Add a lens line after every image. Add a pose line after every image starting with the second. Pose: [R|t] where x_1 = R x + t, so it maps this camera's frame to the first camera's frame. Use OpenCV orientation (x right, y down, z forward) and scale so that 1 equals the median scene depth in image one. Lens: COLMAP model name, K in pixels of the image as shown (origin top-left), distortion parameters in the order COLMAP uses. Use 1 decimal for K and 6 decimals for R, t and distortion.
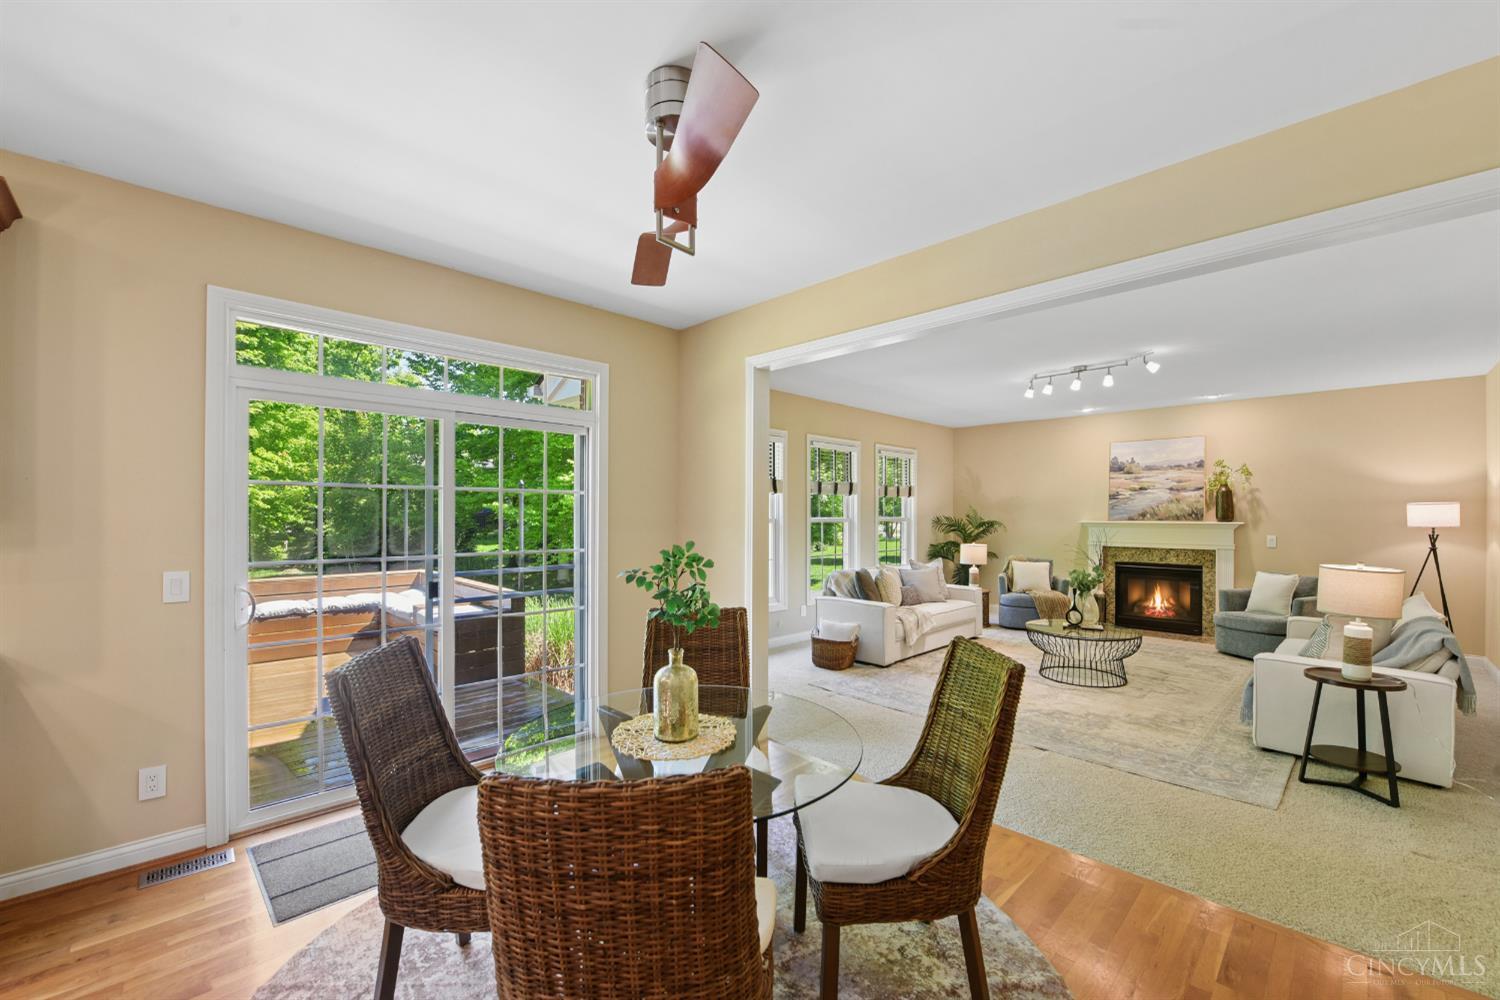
lens RADIAL K [[605.2, 0, 753.0], [0, 605.2, 513.7], [0, 0, 1]] dist [-0.014091, -0.002350]
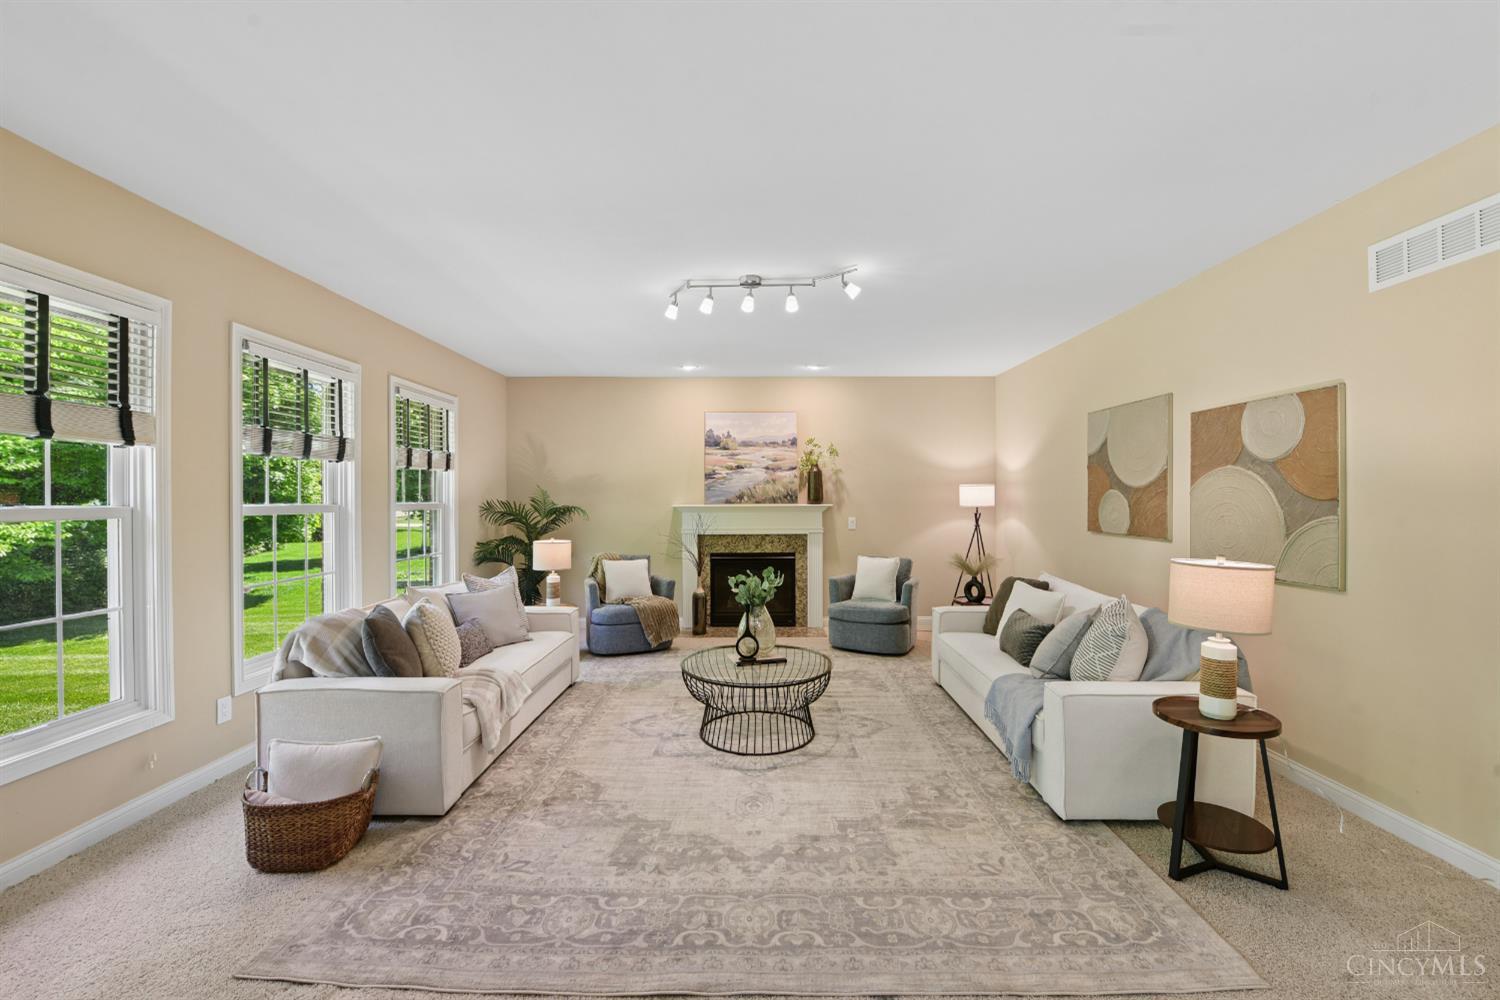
lens RADIAL K [[605.2, 0, 755.9], [0, 605.2, 496.1], [0, 0, 1]] dist [-0.014091, -0.002350]
pose [[0.703956, -0.001091, 0.710243, 0.051365], [0.005623, 0.999976, -0.004037, 0.004934], [-0.710222, 0.006836, 0.703945, 0.444893]]
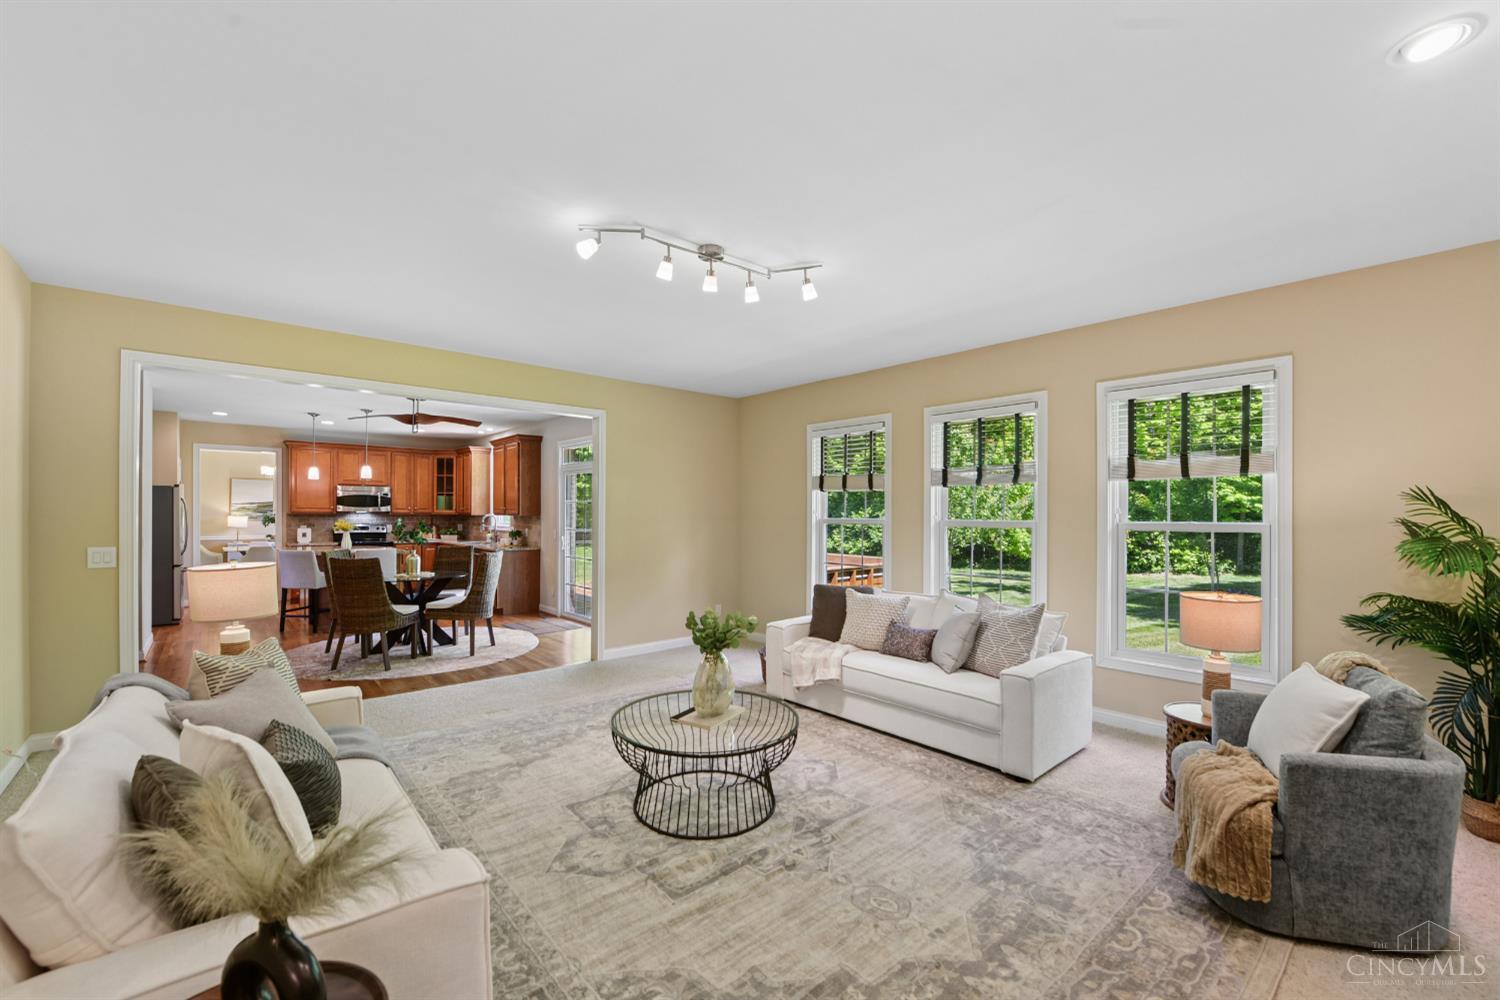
lens RADIAL K [[605.2, 0, 757.9], [0, 605.2, 515.2], [0, 0, 1]] dist [-0.014091, -0.002350]
pose [[-0.045913, -0.002666, -0.998942, 0.950251], [-0.007722, 0.999968, -0.002314, 0.005341], [0.998916, 0.007608, -0.045932, 0.922551]]
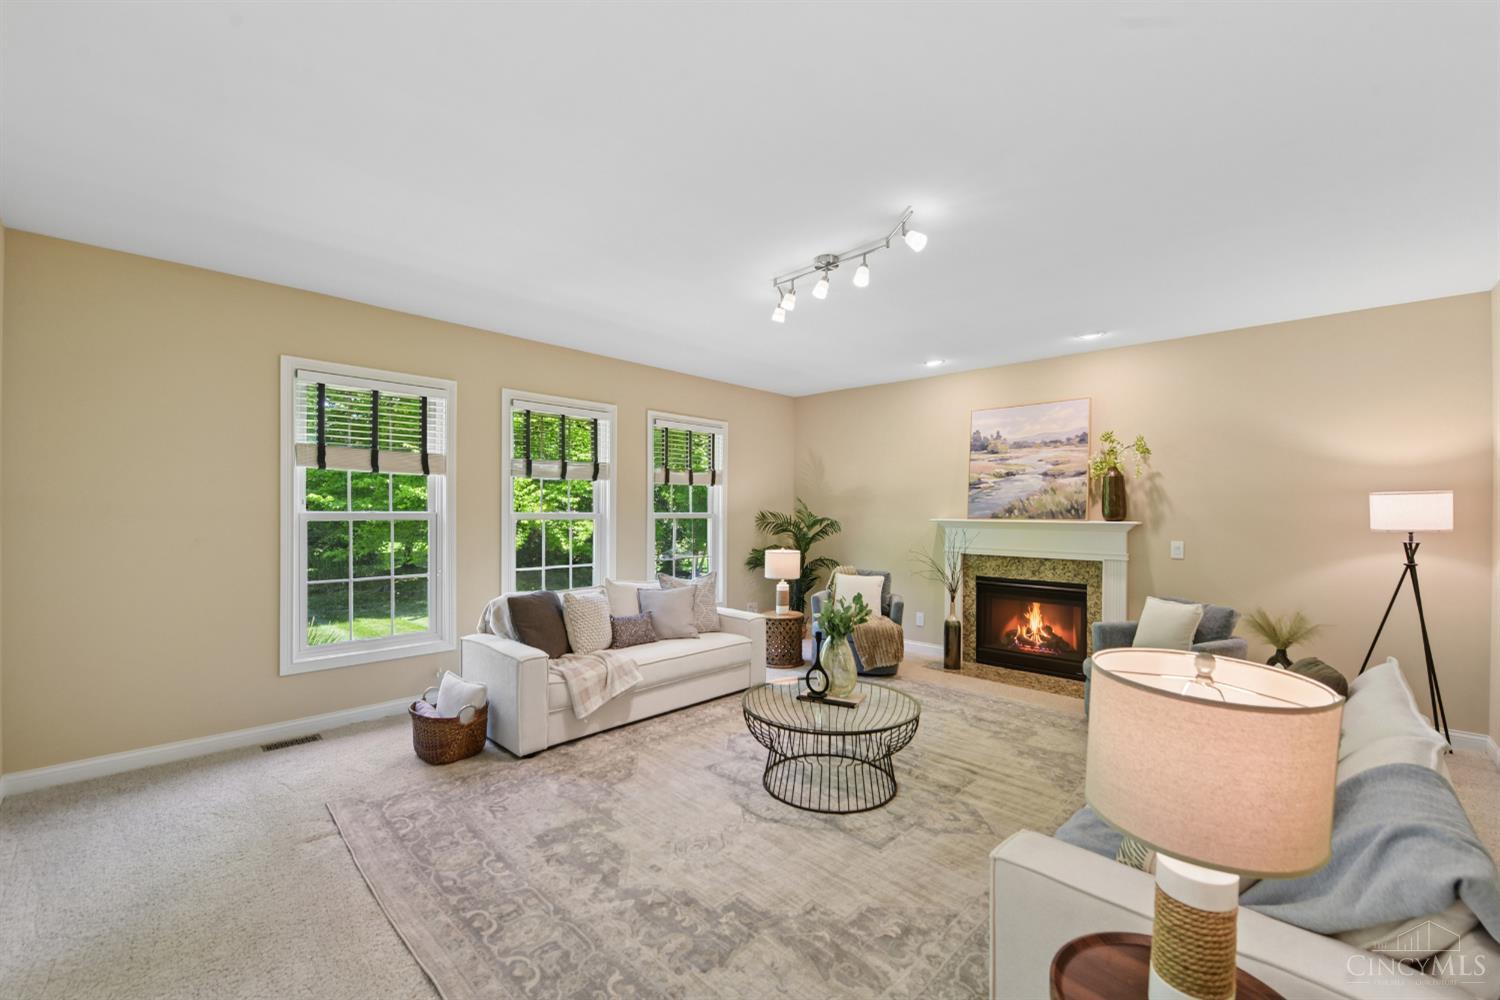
lens RADIAL K [[605.2, 0, 752.0], [0, 605.2, 515.3], [0, 0, 1]] dist [-0.014091, -0.002350]
pose [[0.999640, 0.003341, 0.026632, 0.391000], [-0.003568, 0.999958, 0.008481, 0.002816], [-0.026602, -0.008573, 0.999609, 0.351178]]
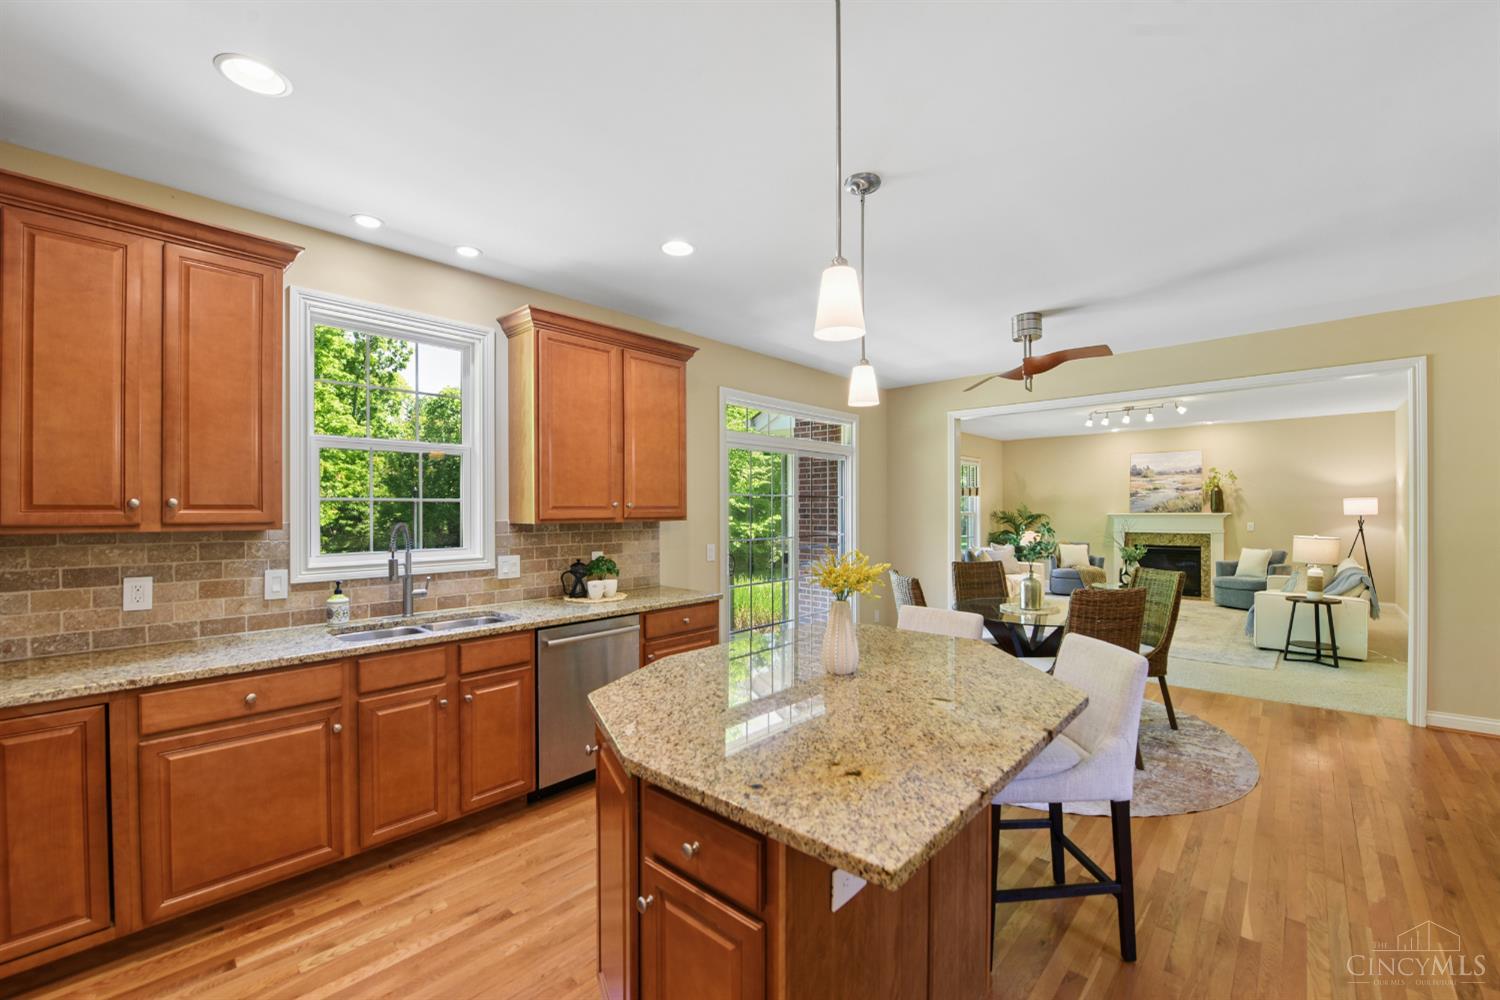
lens RADIAL K [[605.2, 0, 758.3], [0, 605.2, 512.6], [0, 0, 1]] dist [-0.014091, -0.002350]
pose [[0.998534, -0.009589, 0.053275, -0.369624], [0.009390, 0.999948, 0.003985, -0.002743], [-0.053311, -0.003479, 0.998572, -0.346408]]
